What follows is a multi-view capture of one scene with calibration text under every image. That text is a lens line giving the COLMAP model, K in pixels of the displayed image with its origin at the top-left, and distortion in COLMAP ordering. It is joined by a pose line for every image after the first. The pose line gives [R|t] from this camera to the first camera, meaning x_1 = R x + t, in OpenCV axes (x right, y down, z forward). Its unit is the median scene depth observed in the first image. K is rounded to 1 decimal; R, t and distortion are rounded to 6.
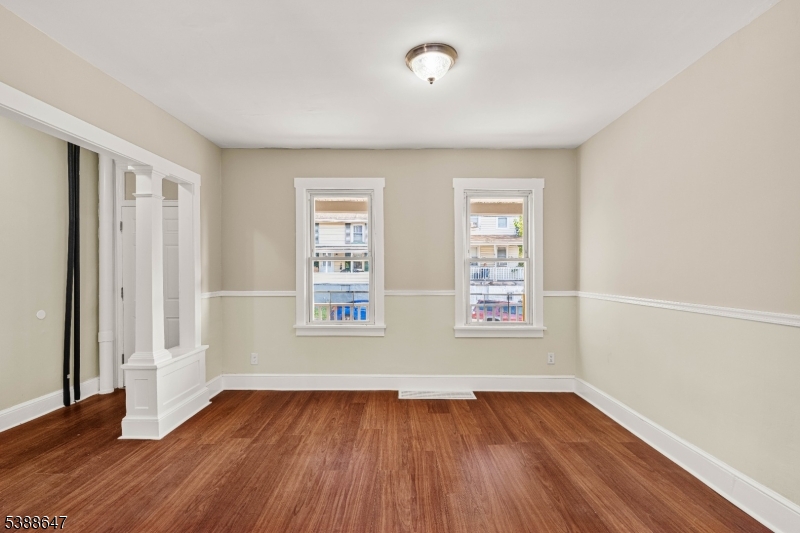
lens RADIAL K [[365.0, 0, 400.0], [0, 365.0, 266.5], [0, 0, 1]] dist [-0.000456, 0.000266]
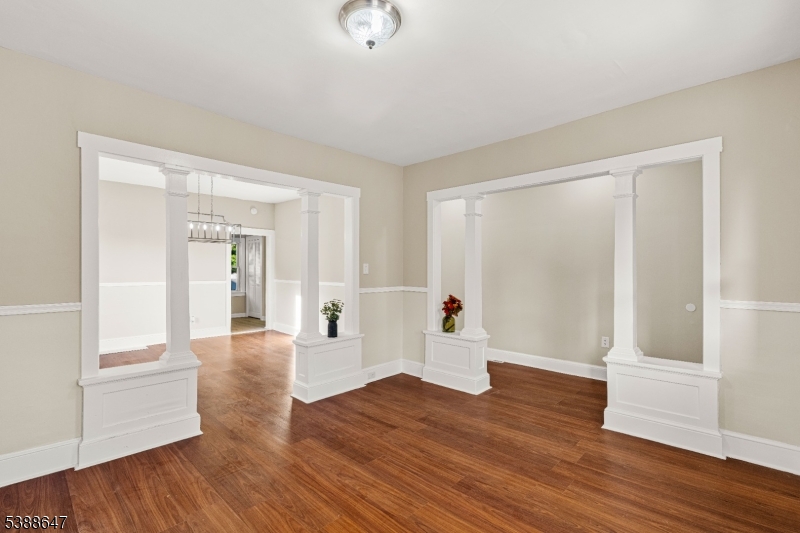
lens RADIAL K [[365.0, 0, 400.0], [0, 365.0, 266.5], [0, 0, 1]] dist [-0.000456, 0.000266]
pose [[-0.684025, -0.000666, -0.729458, 0.541079], [0.009850, 0.999900, -0.010149, 0.010183], [0.729392, -0.014127, -0.683950, 1.361701]]
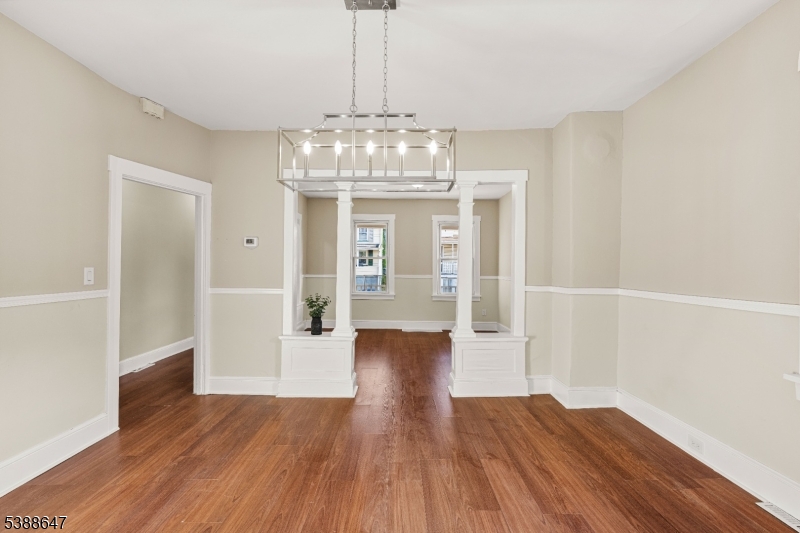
lens RADIAL K [[365.0, 0, 400.0], [0, 365.0, 266.5], [0, 0, 1]] dist [-0.000456, 0.000266]
pose [[0.999950, 0.008581, 0.005040, -0.035020], [-0.008635, 0.999905, 0.010785, 0.000563], [-0.004947, -0.010828, 0.999929, -1.229619]]
